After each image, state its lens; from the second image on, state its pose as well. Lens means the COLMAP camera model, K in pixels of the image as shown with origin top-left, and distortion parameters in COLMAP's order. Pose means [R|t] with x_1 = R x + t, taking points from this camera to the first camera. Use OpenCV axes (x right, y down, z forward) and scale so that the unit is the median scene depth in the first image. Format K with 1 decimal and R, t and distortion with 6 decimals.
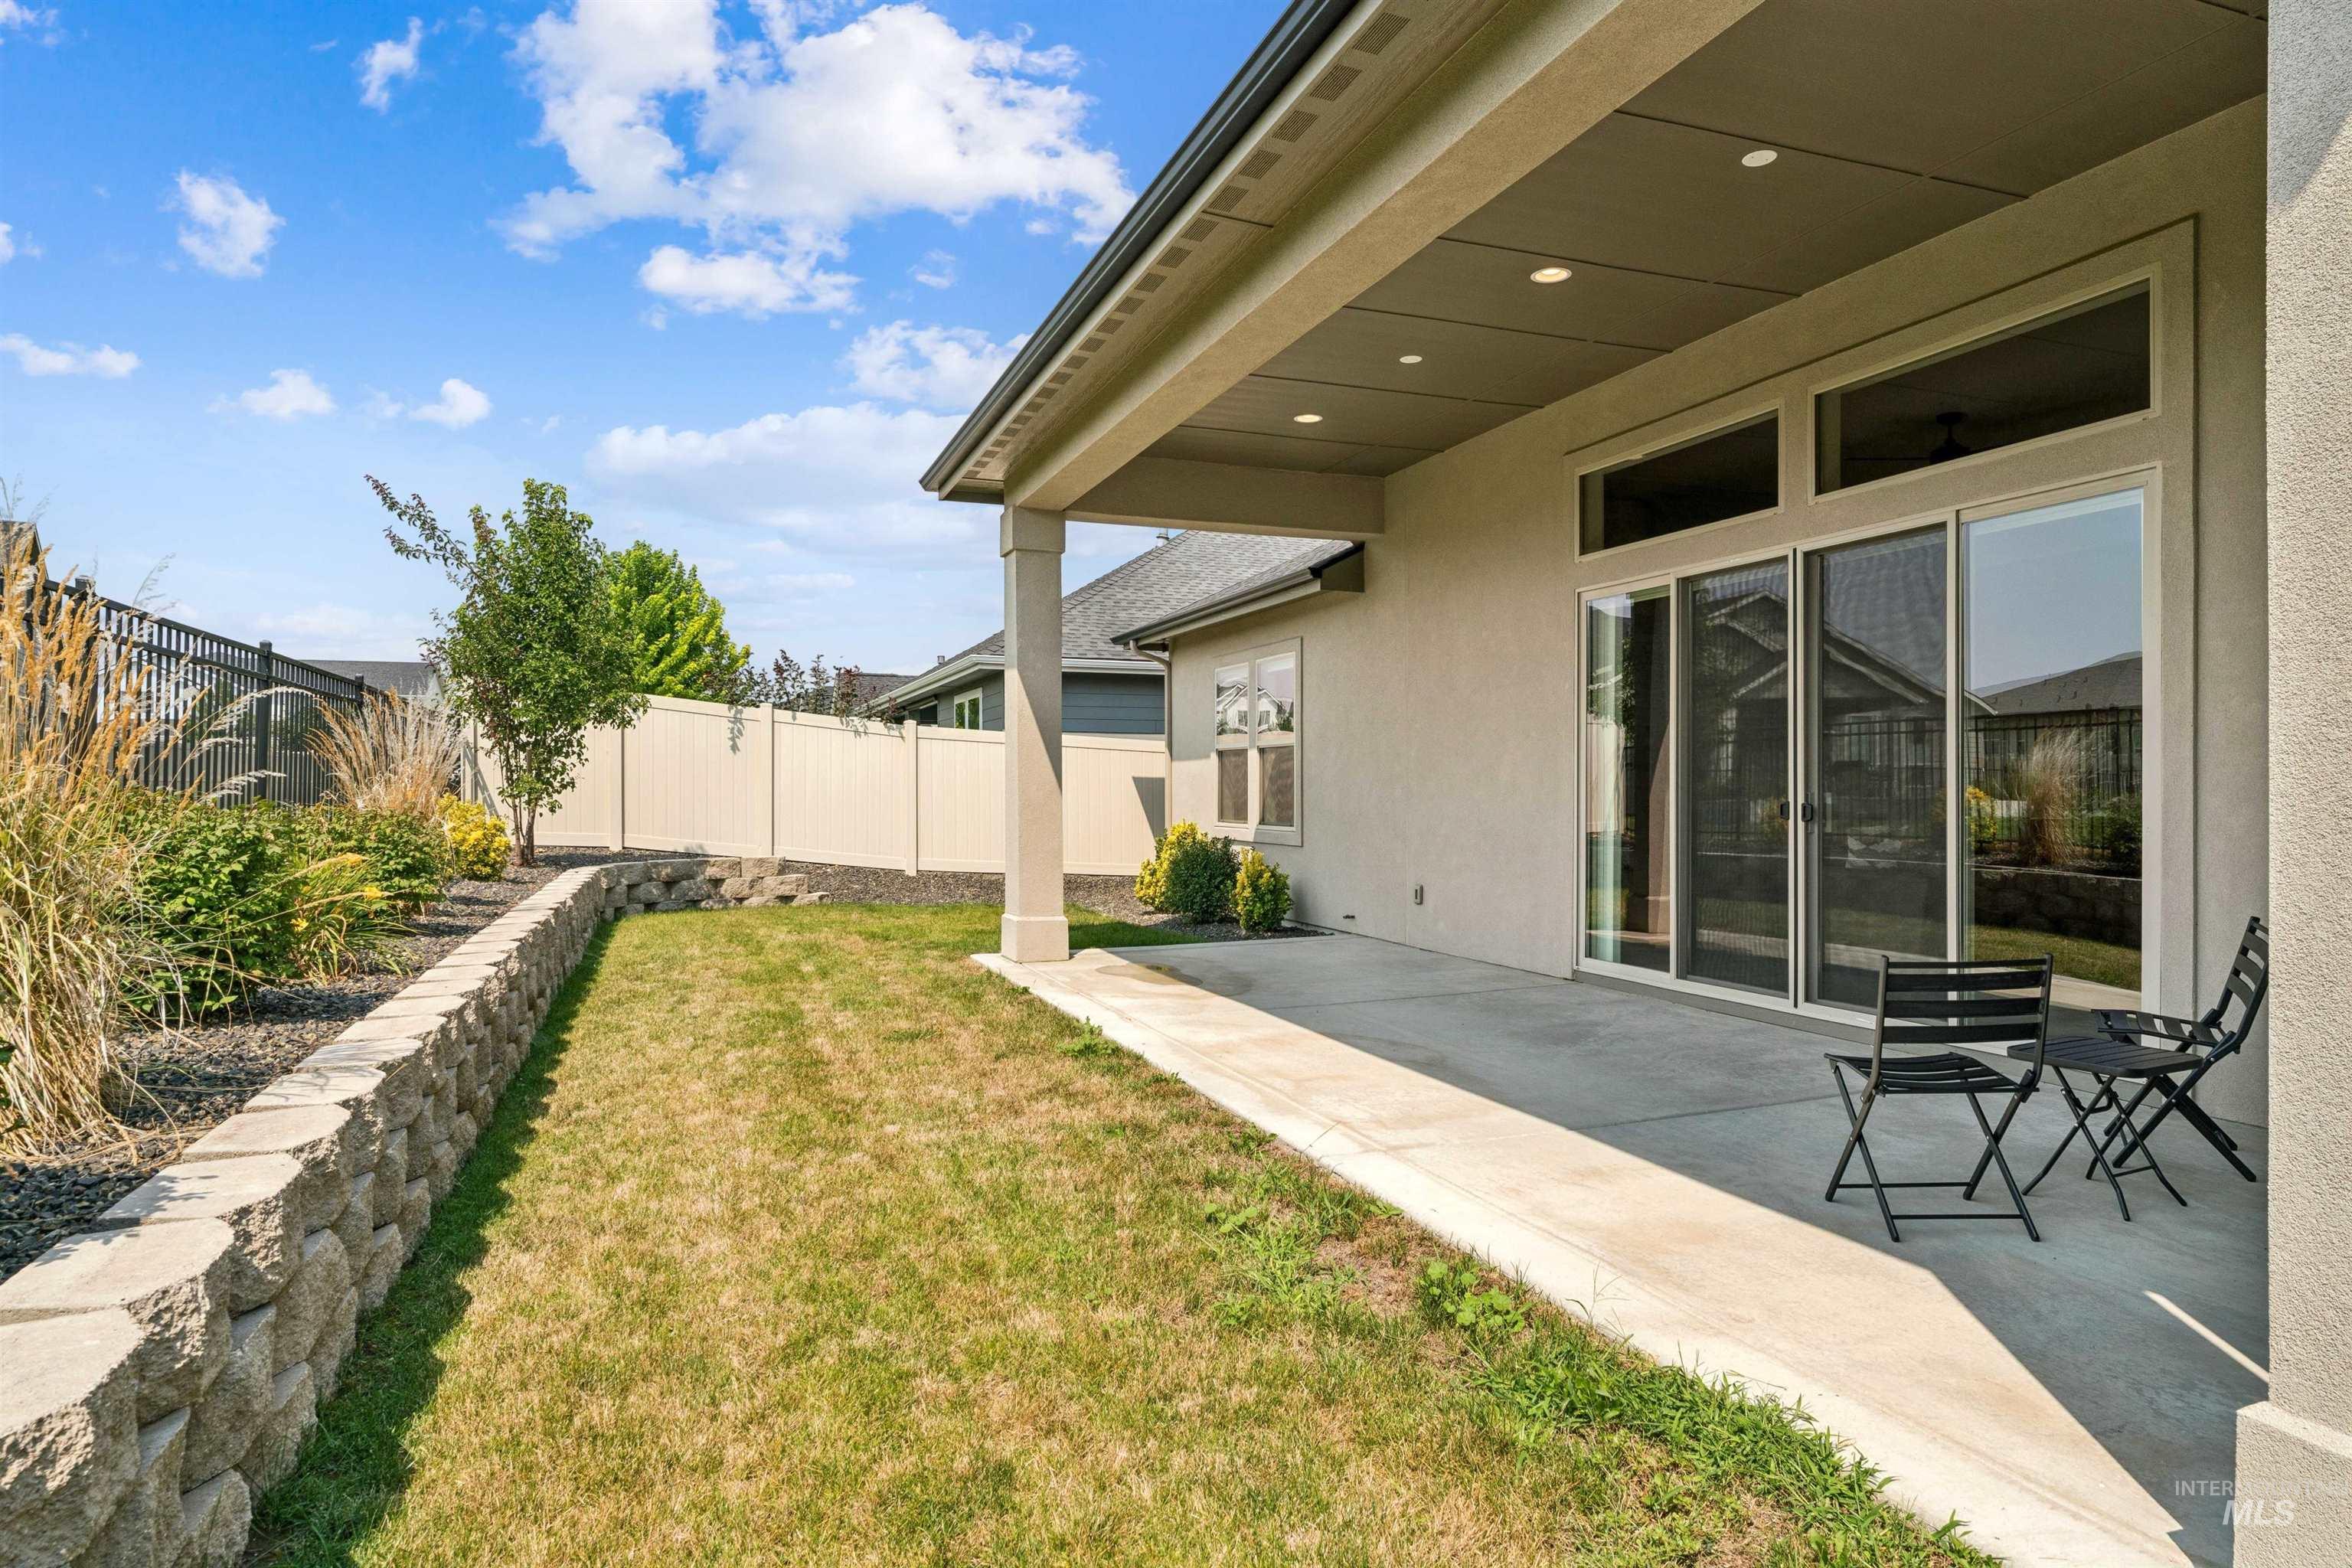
lens RADIAL K [[1326.8, 0, 1176.0], [0, 1326.8, 784.0], [0, 0, 1]] dist [0.002622, 0.000296]
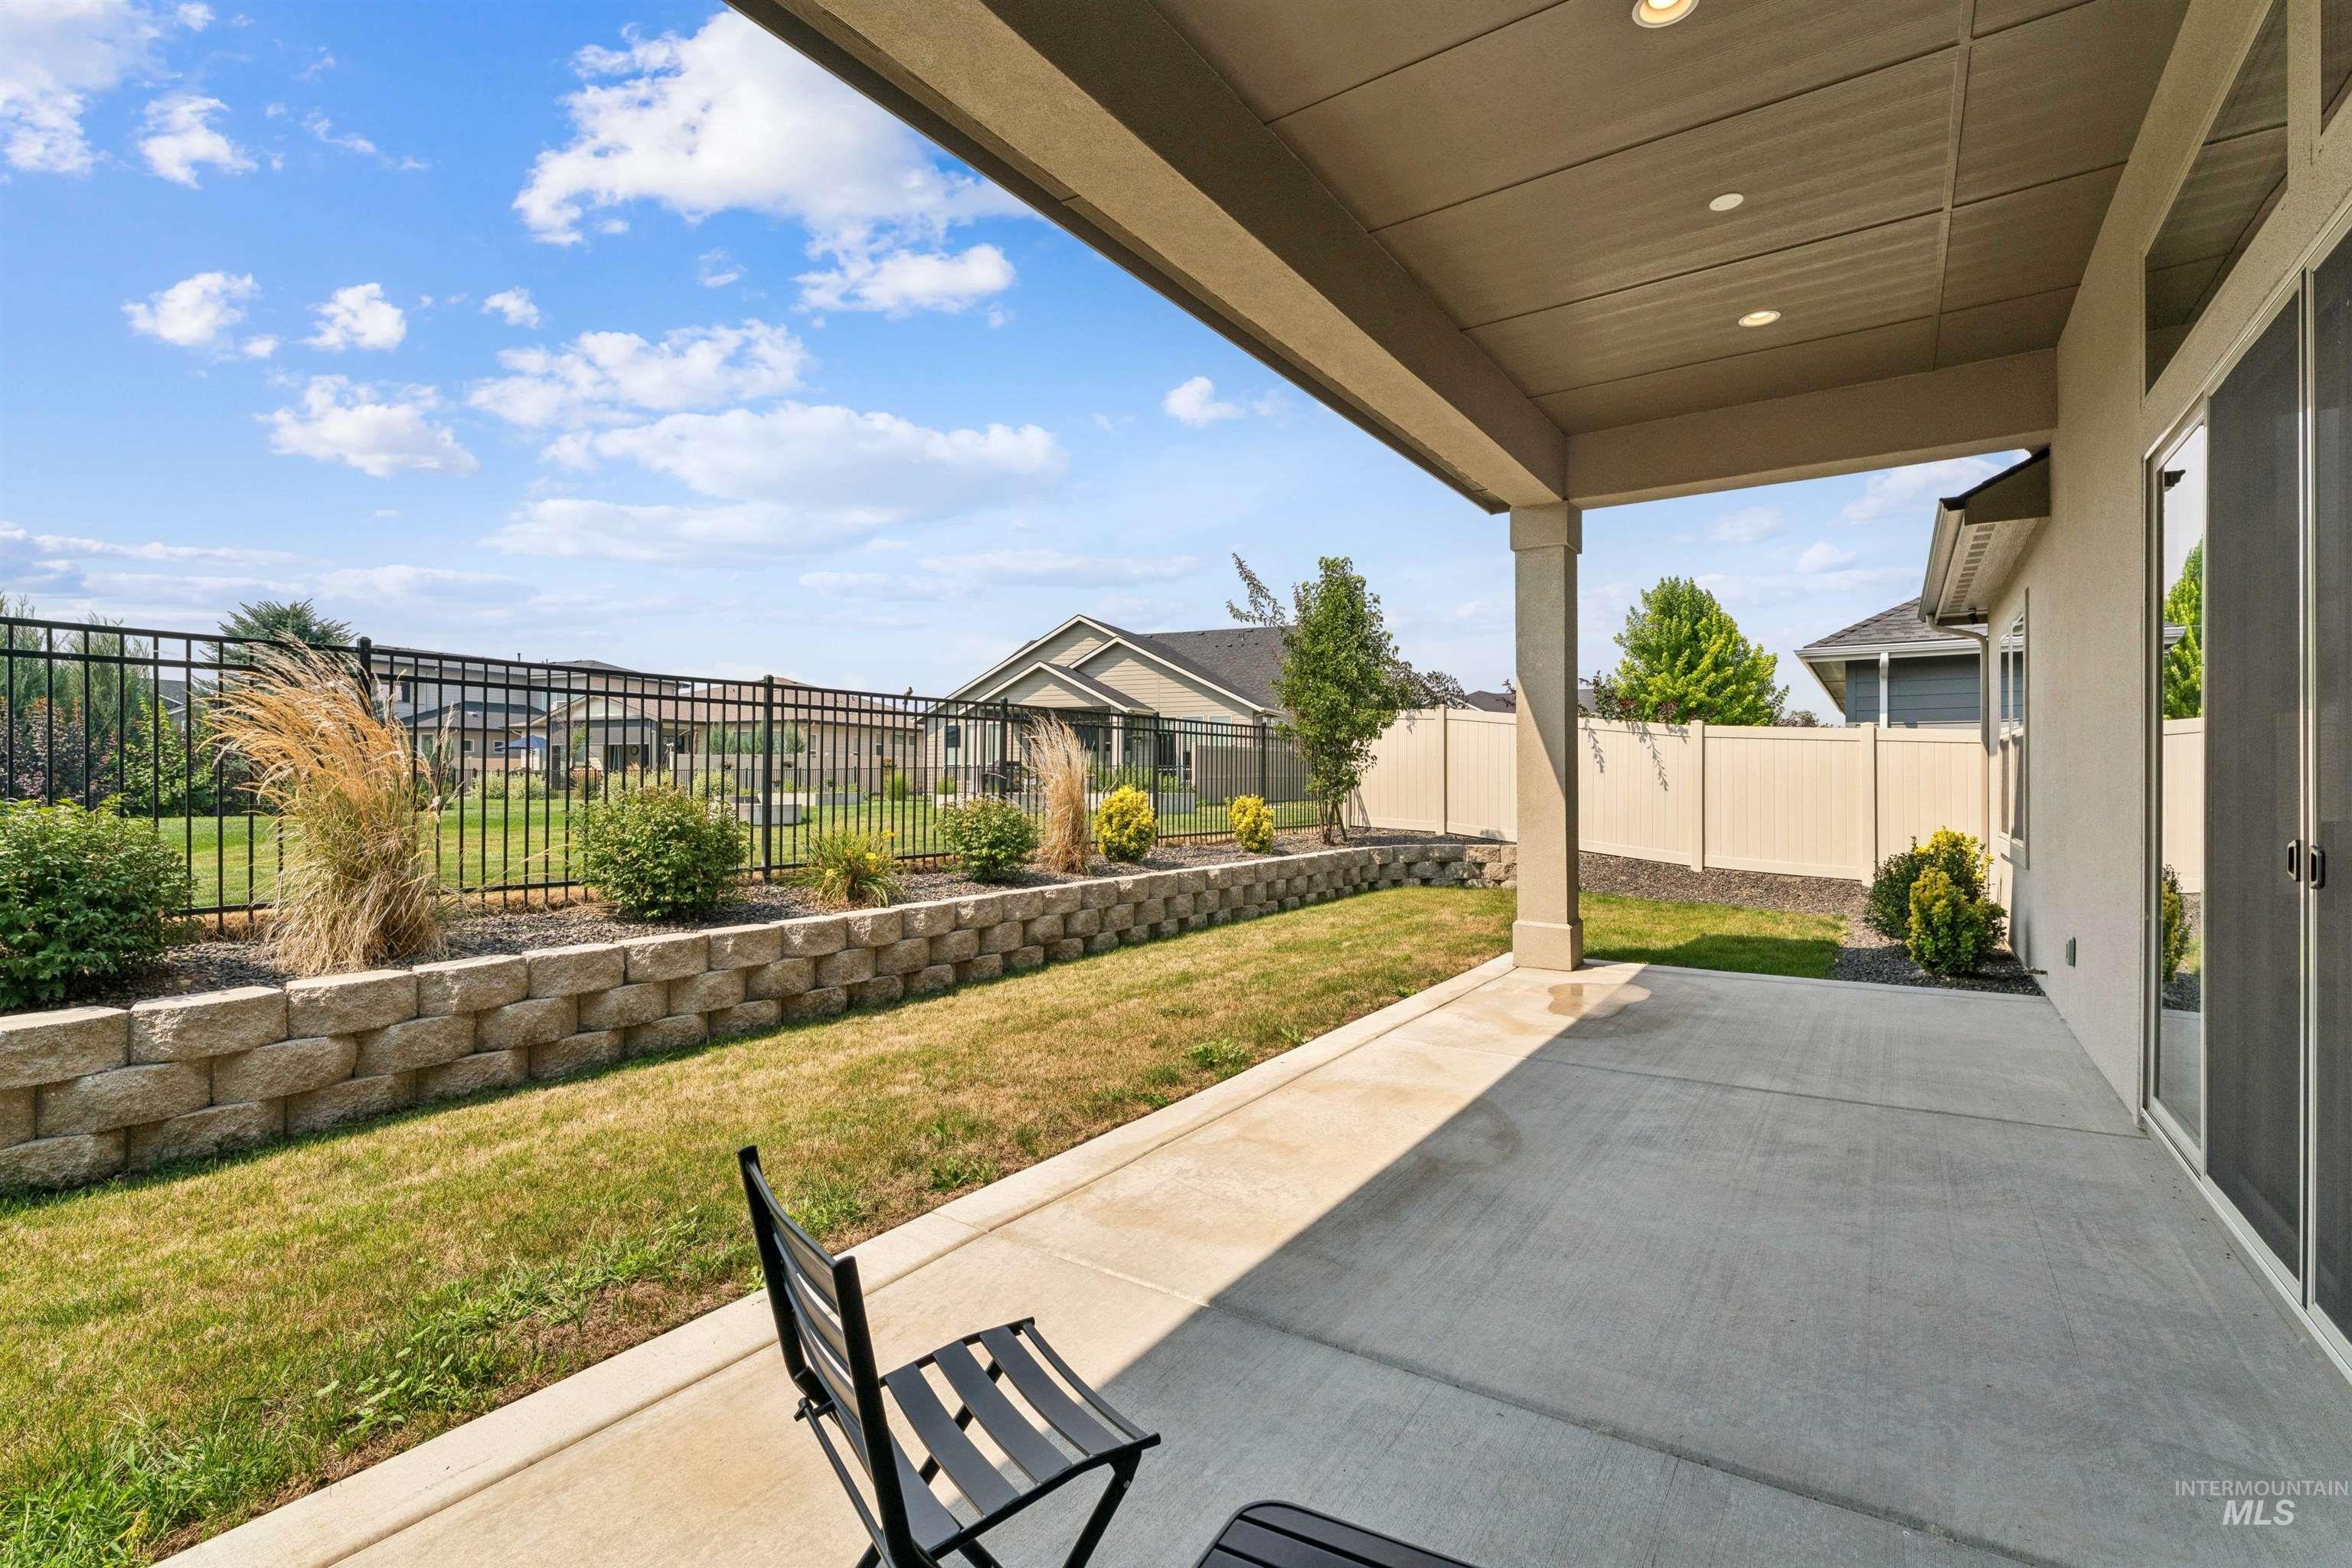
lens RADIAL K [[1038.6, 0, 1175.3], [0, 1038.6, 781.0], [0, 0, 1]] dist [-0.003317, -0.000153]
pose [[0.576566, 0.000088, -0.817051, 0.266742], [0.003361, 0.999991, 0.002479, -0.005065], [0.817044, -0.004175, 0.576560, 0.247045]]
